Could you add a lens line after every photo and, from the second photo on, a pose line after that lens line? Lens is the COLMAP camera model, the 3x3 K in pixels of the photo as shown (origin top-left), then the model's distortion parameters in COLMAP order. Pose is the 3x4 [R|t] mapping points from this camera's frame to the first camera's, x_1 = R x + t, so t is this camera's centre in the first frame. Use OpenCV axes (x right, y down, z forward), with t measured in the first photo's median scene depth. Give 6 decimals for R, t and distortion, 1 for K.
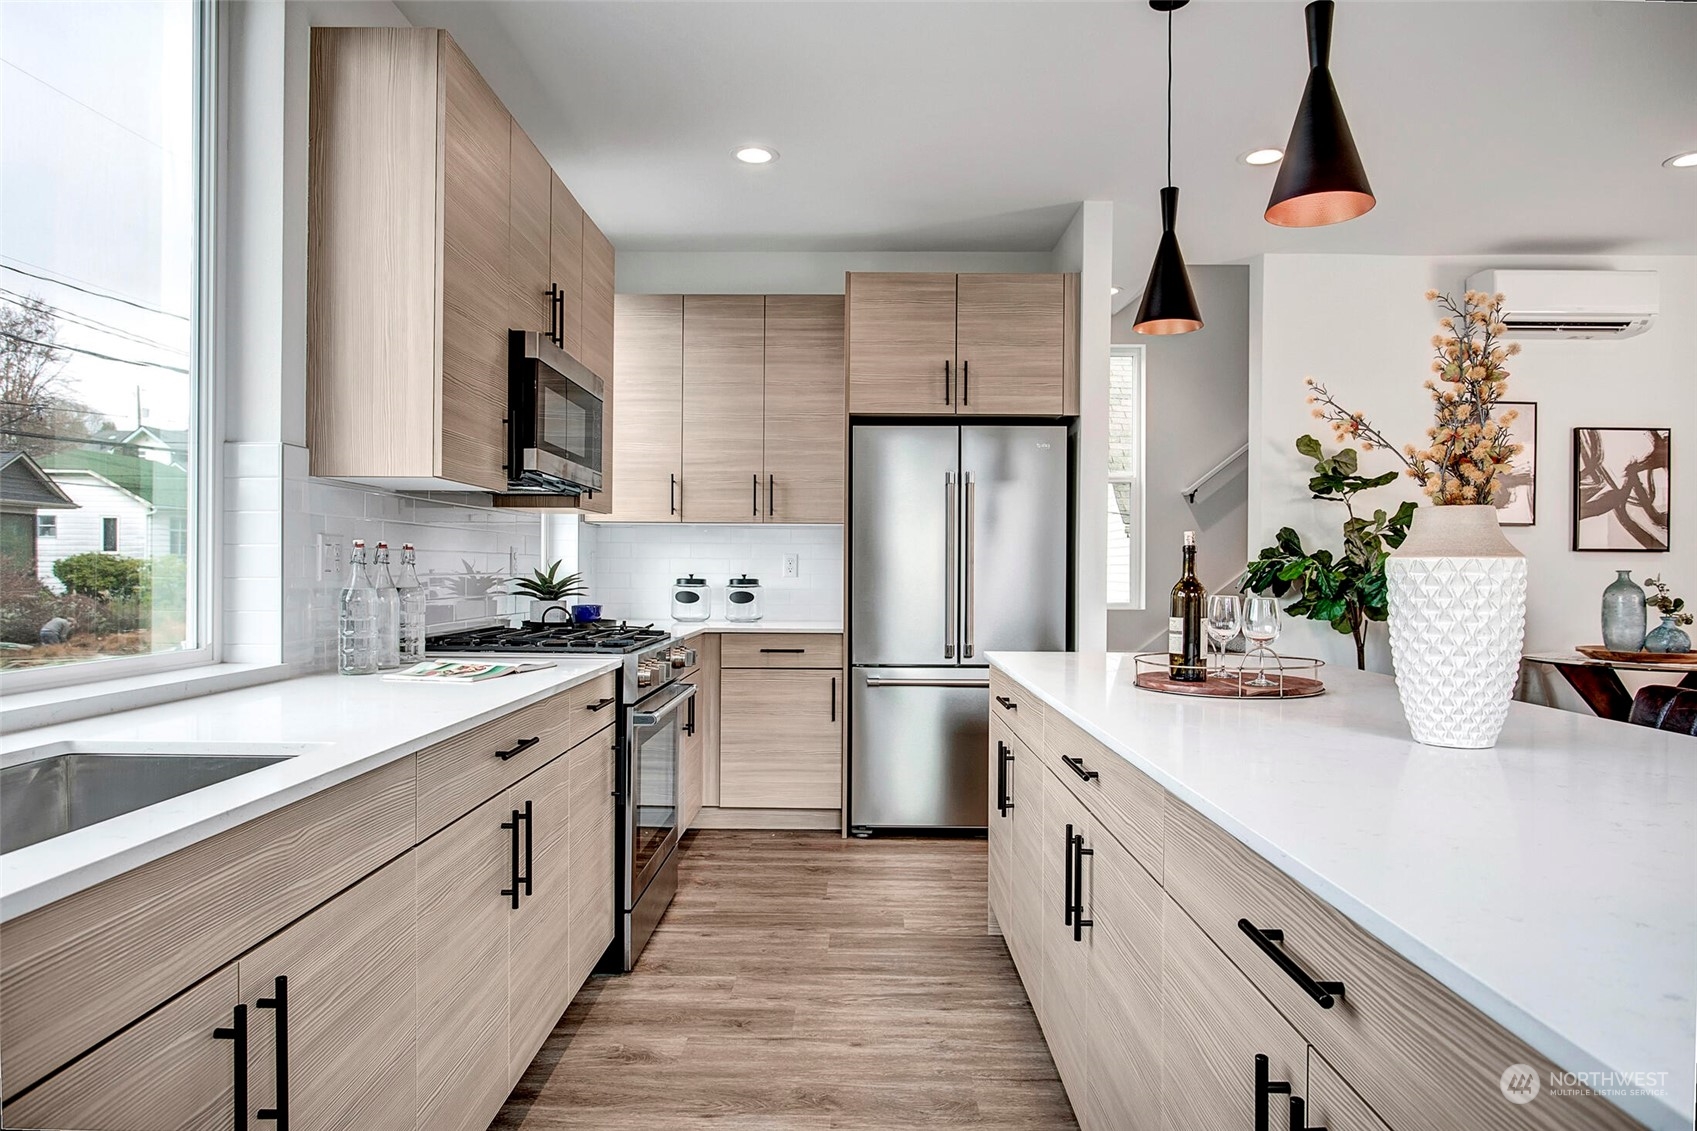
lens RADIAL K [[1002.2, 0, 848.5], [0, 1002.2, 565.5], [0, 0, 1]] dist [-0.007337, -0.001053]
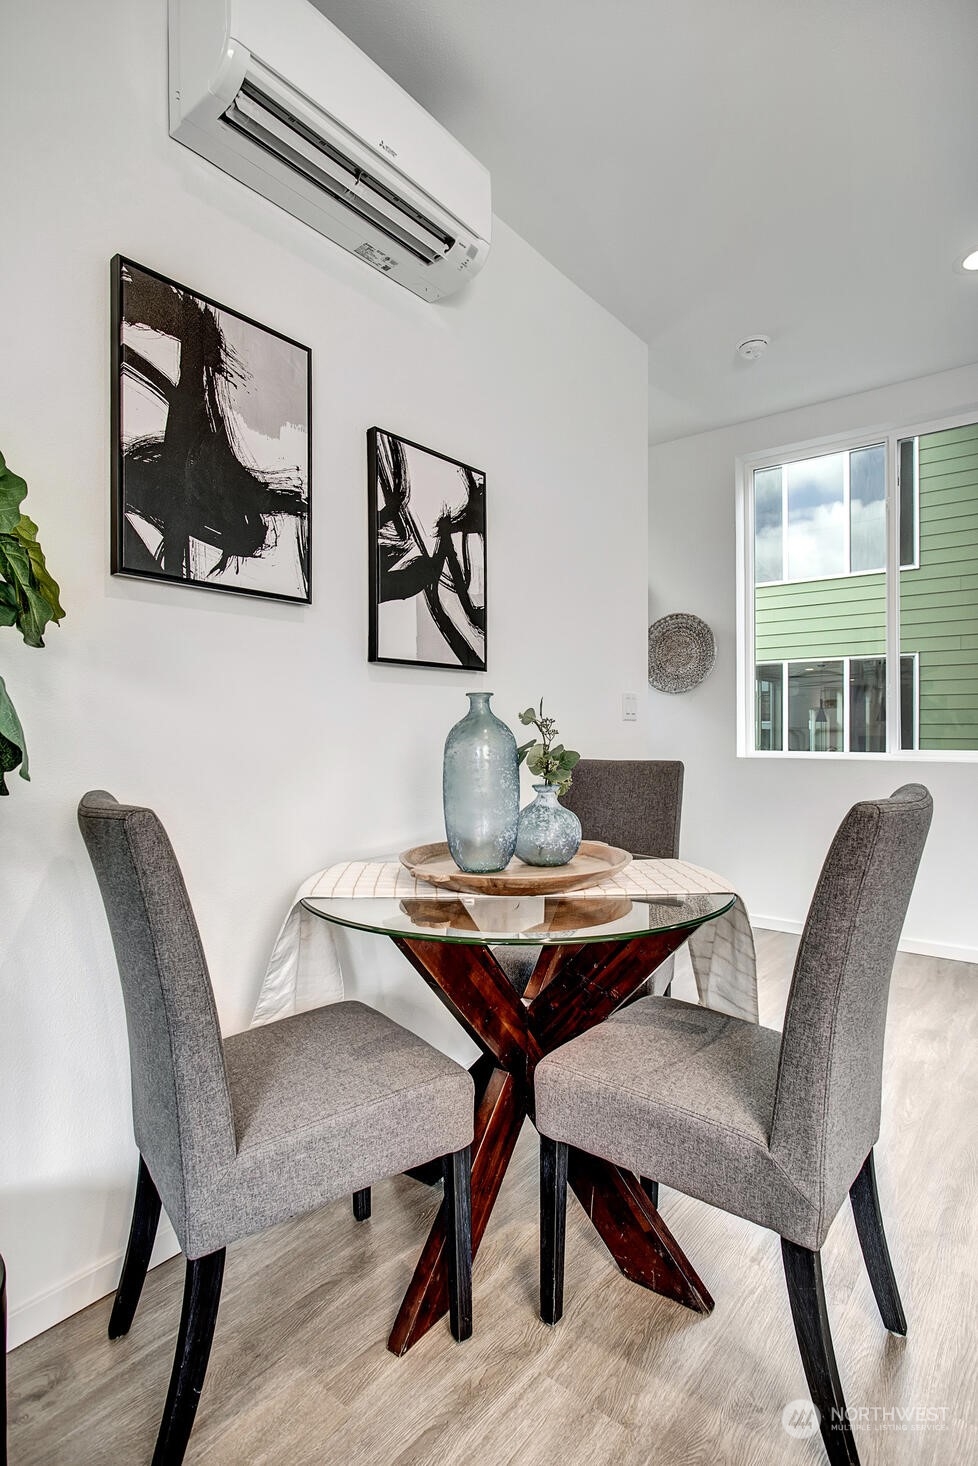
lens RADIAL K [[751.6, 0, 489.0], [0, 751.6, 733.0], [0, 0, 1]] dist [-0.008291, 0.001101]
pose [[0.609143, -0.015268, 0.792913, 0.453743], [0.007501, 0.999881, 0.013491, 0.017791], [-0.793025, -0.002271, 0.609185, 0.713490]]
